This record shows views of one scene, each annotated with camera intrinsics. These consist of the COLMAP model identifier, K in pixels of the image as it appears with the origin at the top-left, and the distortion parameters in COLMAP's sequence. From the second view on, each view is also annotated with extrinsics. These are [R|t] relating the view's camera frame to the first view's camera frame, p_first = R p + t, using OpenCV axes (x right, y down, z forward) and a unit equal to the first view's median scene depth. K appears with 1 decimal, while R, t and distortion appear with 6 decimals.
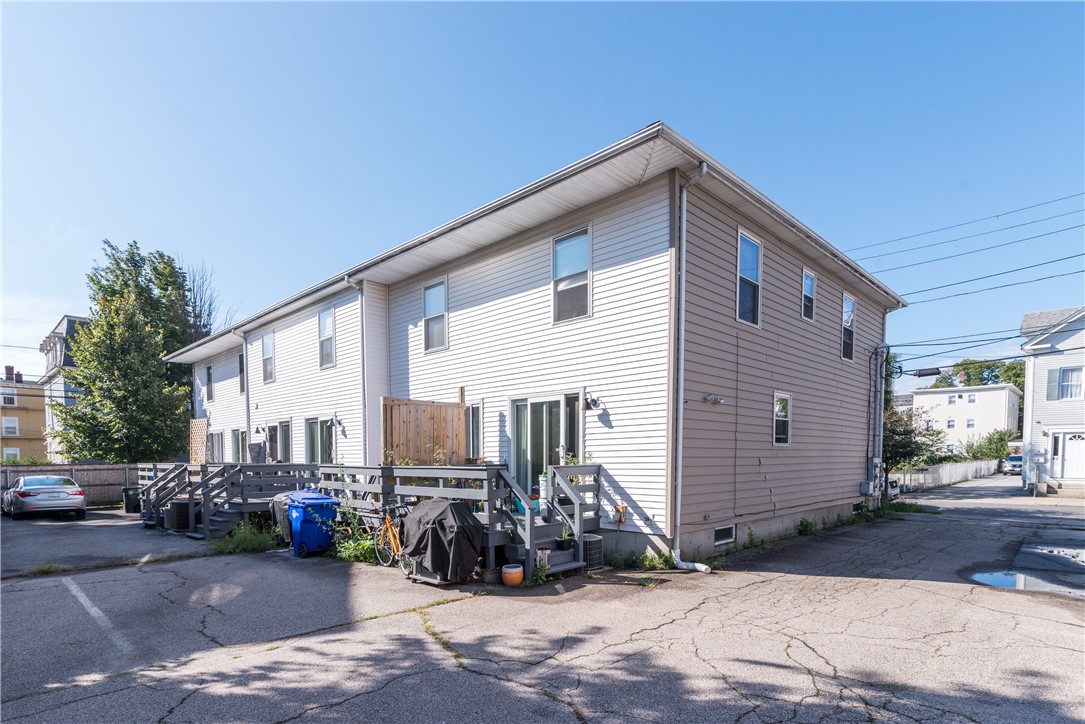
lens RADIAL K [[495.7, 0, 543.6], [0, 495.7, 380.1], [0, 0, 1]] dist [-0.000420, -0.000327]
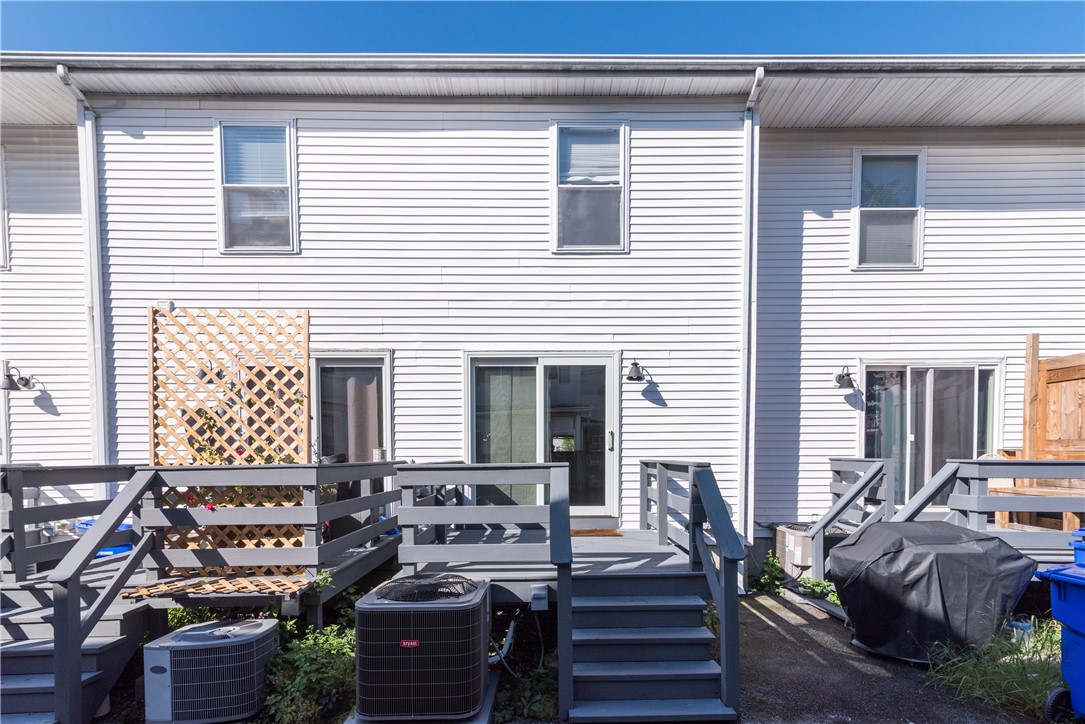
lens RADIAL K [[497.9, 0, 545.3], [0, 497.9, 386.2], [0, 0, 1]] dist [0.013051, -0.000041]
pose [[0.756981, 0.090599, 0.647126, -0.483077], [-0.102710, 0.994528, -0.019091, 0.071457], [-0.645314, -0.052014, 0.762144, 0.429304]]
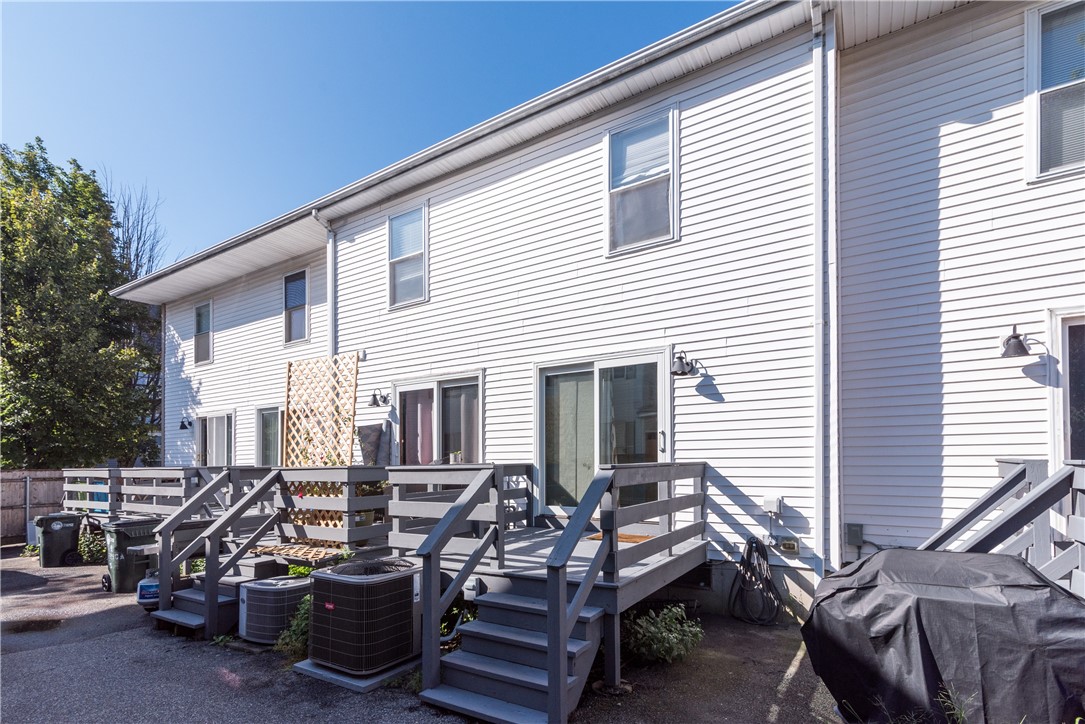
lens RADIAL K [[494.5, 0, 556.2], [0, 494.5, 362.9], [0, 0, 1]] dist [0.013448, -0.000524]
pose [[0.987625, 0.022993, 0.155136, -0.374207], [-0.017537, 0.999182, -0.036447, 0.062182], [-0.155848, 0.033276, 0.987220, 0.368795]]
